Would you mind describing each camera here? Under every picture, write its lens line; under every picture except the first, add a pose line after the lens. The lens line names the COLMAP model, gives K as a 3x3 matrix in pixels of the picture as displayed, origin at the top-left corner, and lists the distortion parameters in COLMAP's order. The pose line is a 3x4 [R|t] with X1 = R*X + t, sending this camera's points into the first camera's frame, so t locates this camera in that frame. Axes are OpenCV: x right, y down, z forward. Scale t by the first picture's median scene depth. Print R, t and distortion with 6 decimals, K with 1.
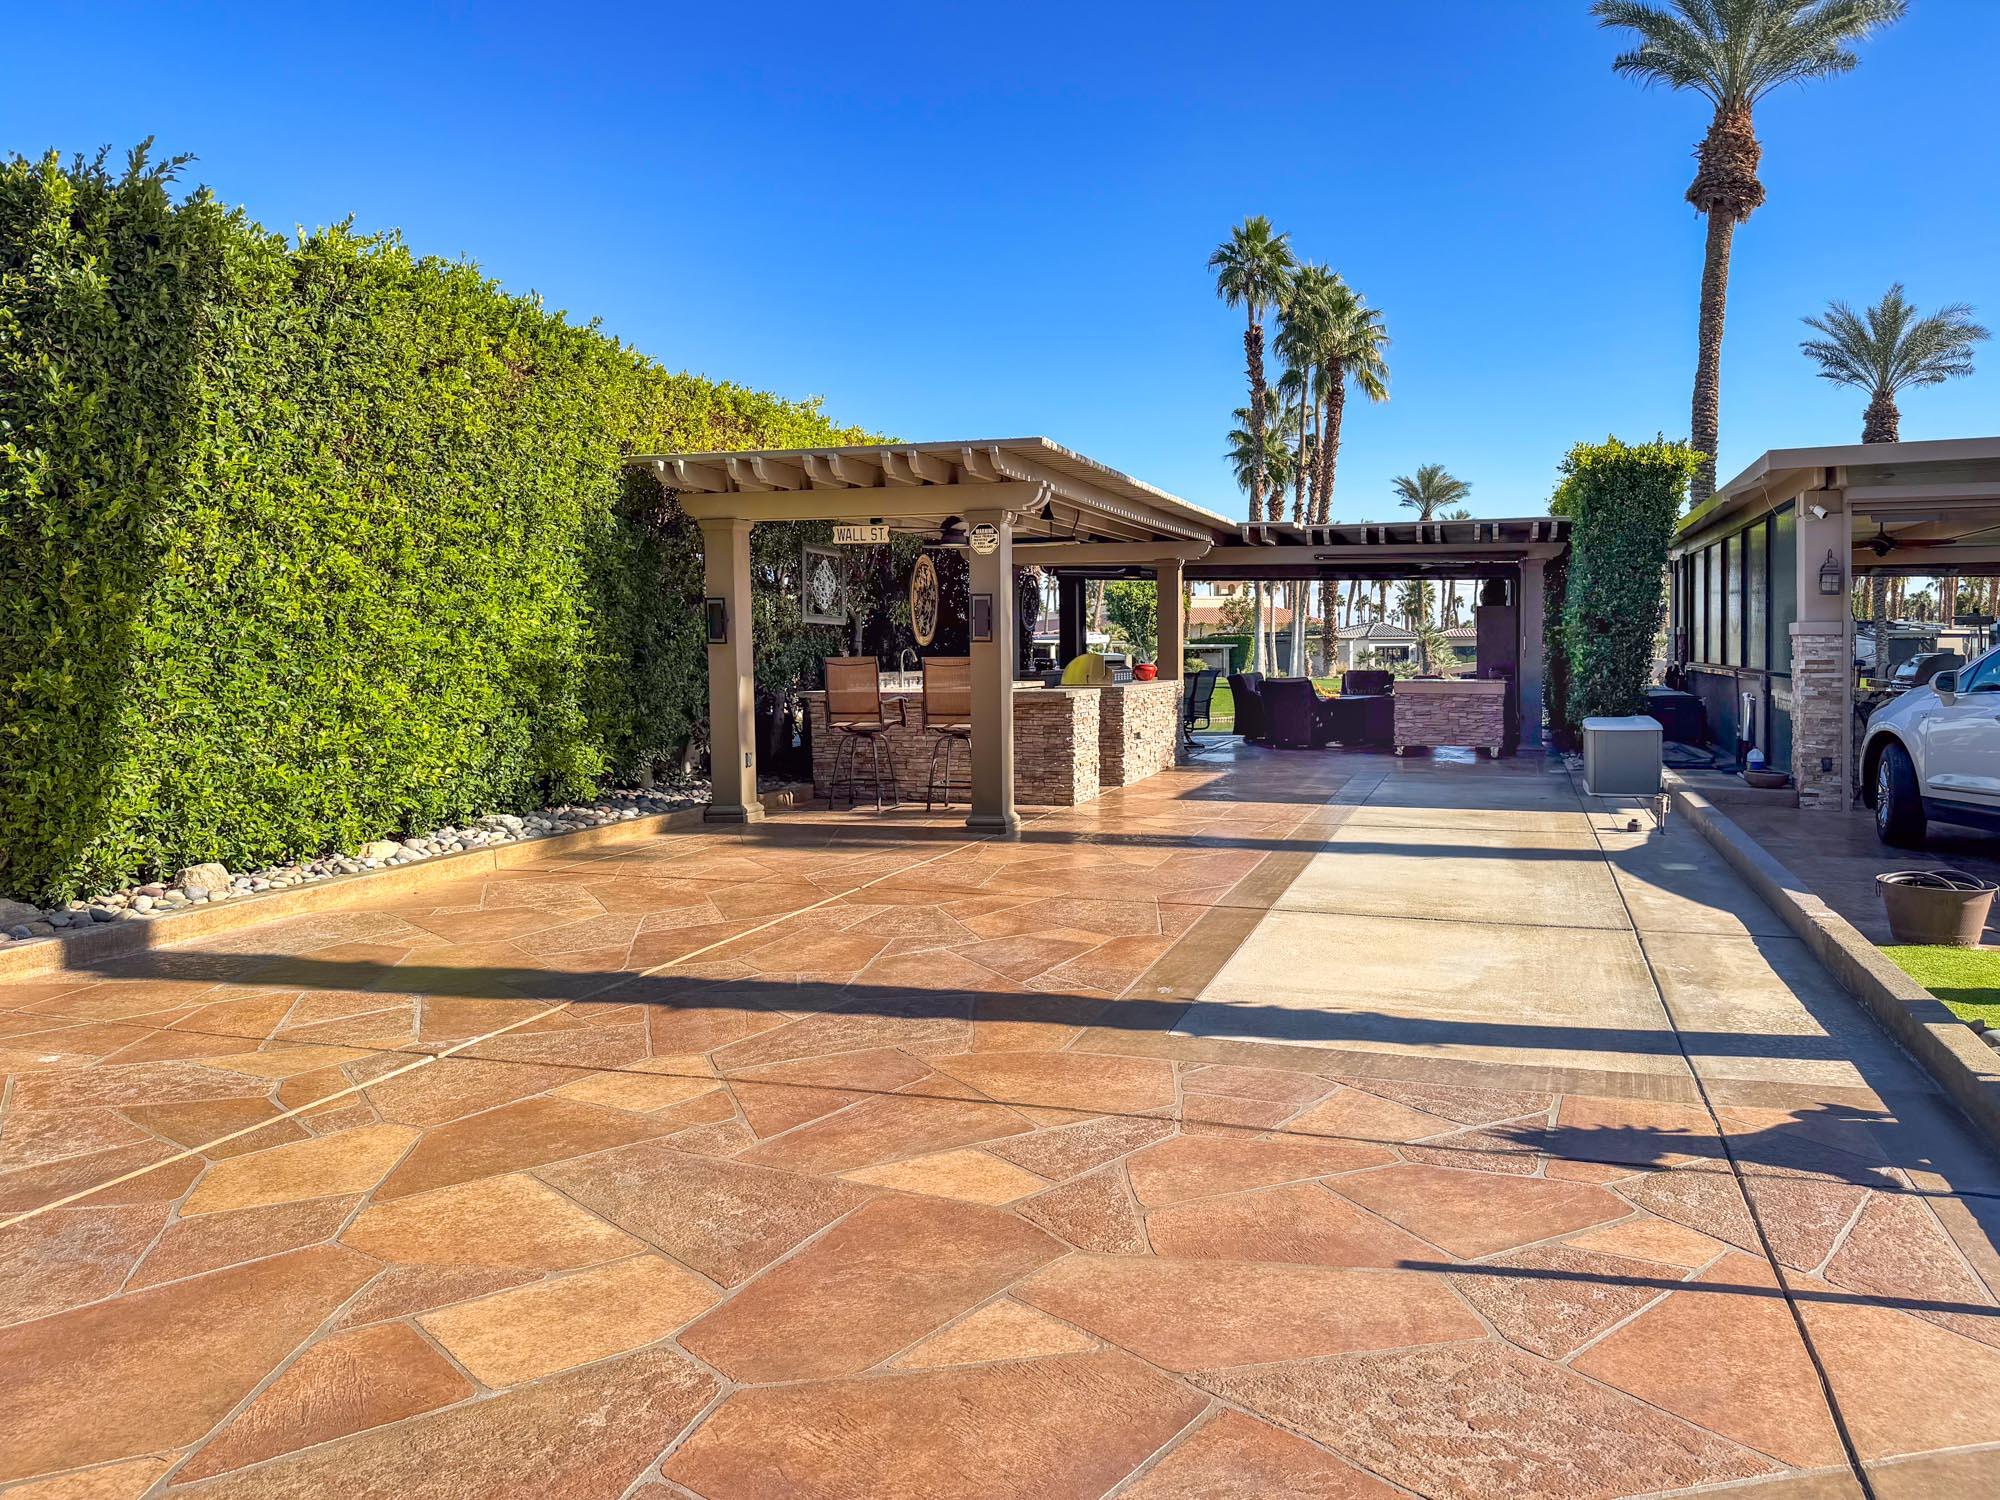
lens RADIAL K [[1407.3, 0, 969.1], [0, 1407.3, 719.1], [0, 0, 1]] dist [-0.000736, -0.000482]
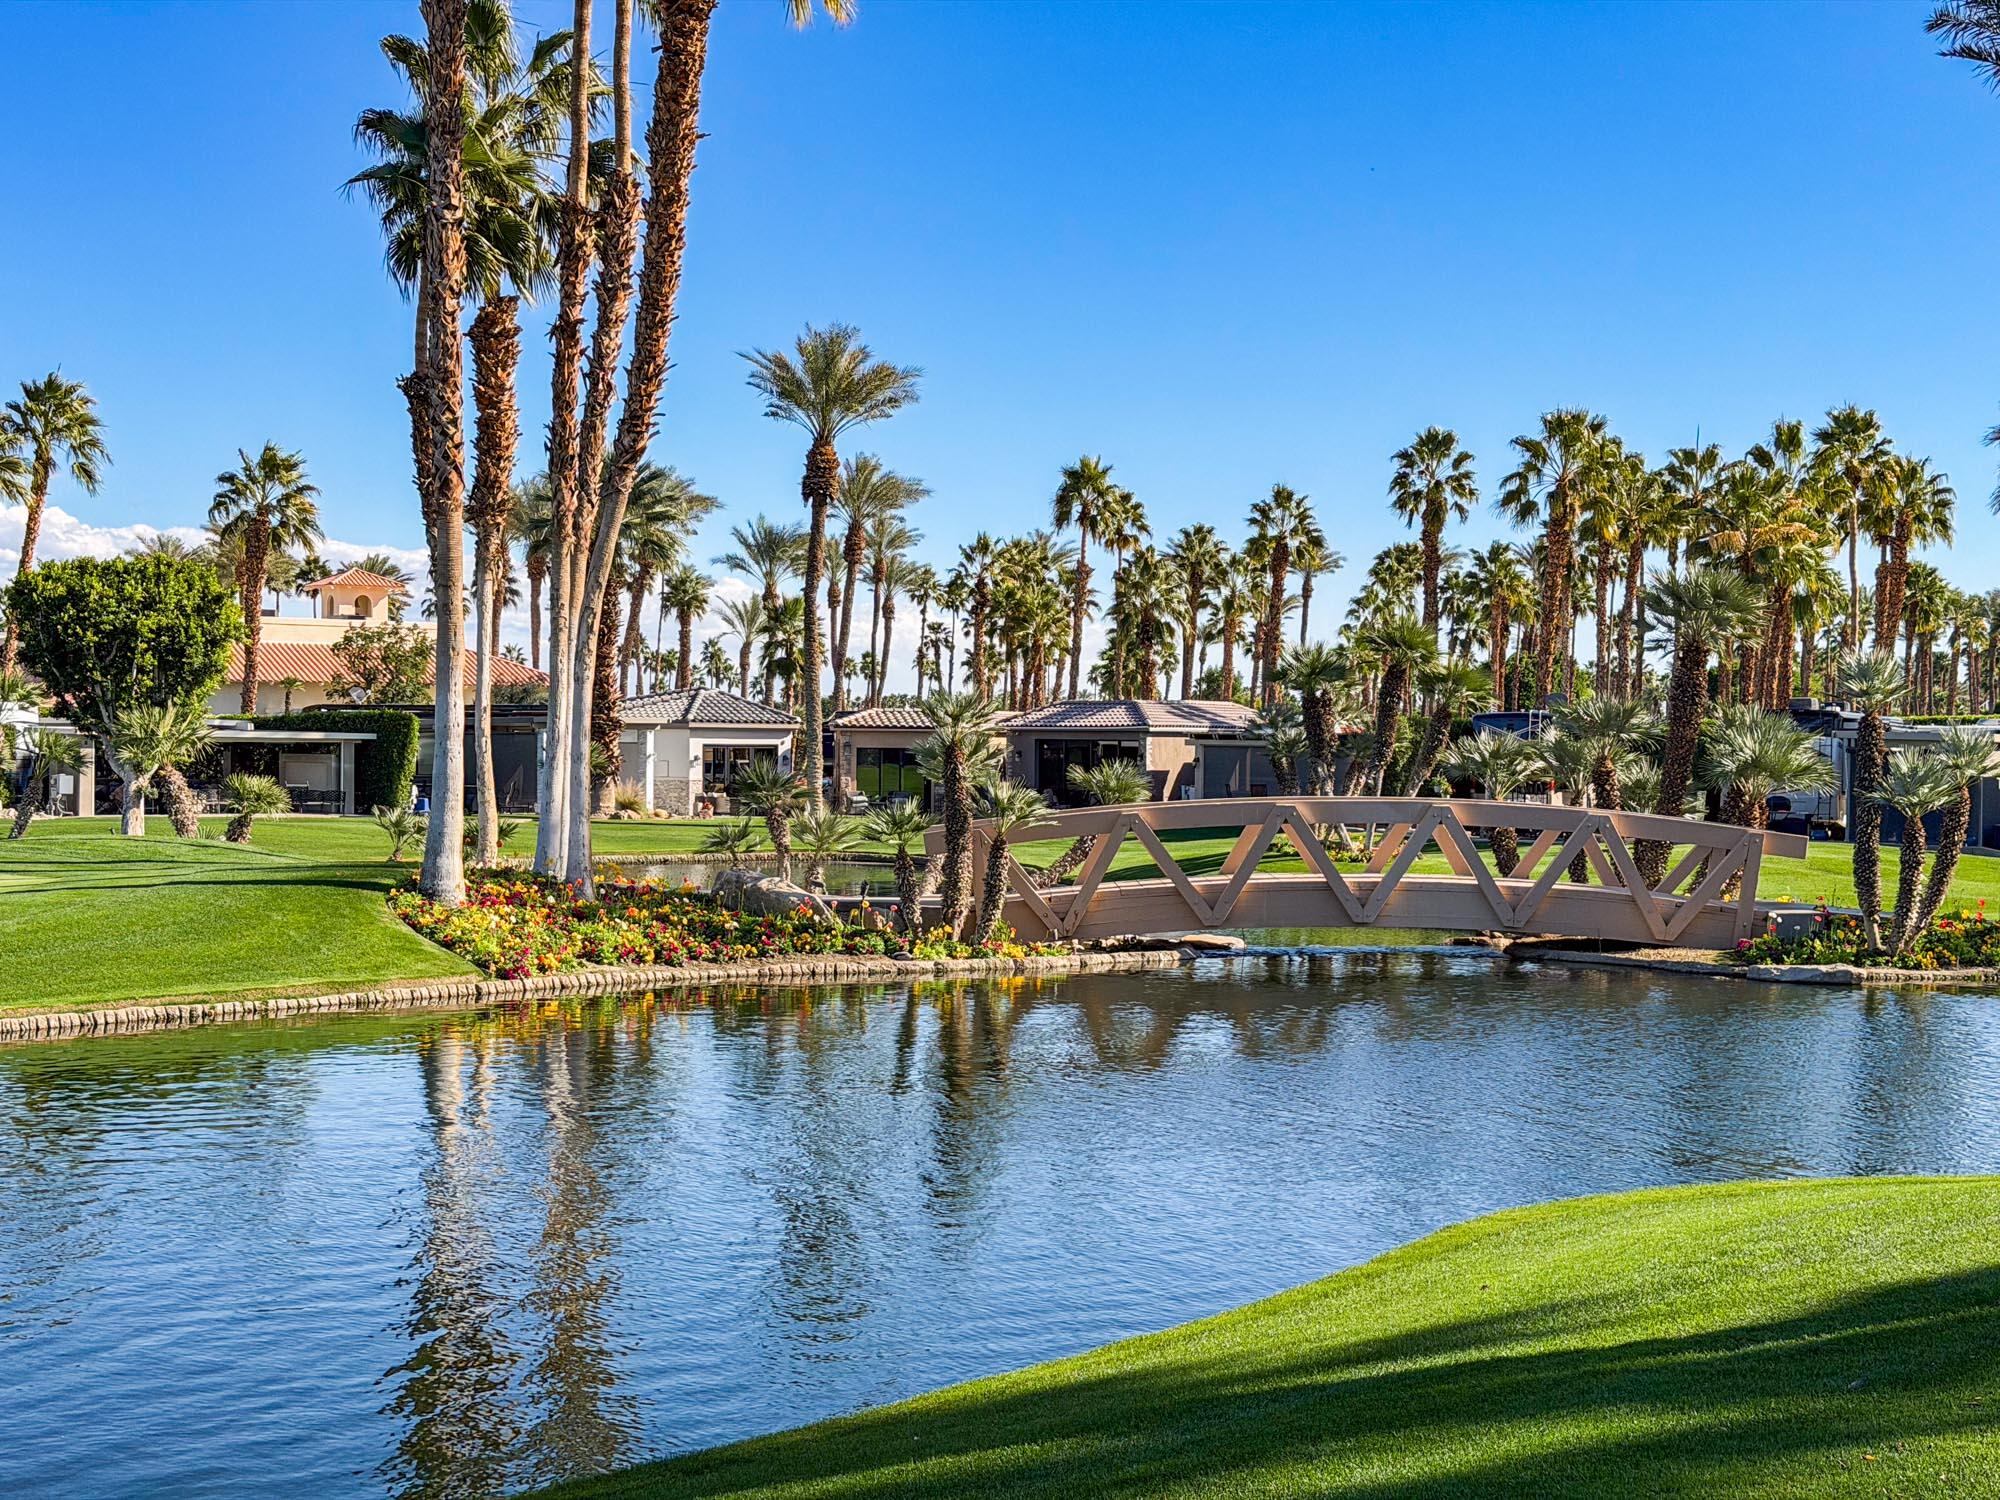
lens RADIAL K [[2793.8, 0, 1000.0], [0, 2793.8, 750.0], [0, 0, 1]] dist [0.144895, -0.022370]
pose [[0.918171, 0.015292, 0.395888, 0.067104], [0.002483, 0.999013, -0.044349, -0.022952], [-0.396175, 0.041703, 0.917227, 0.356152]]
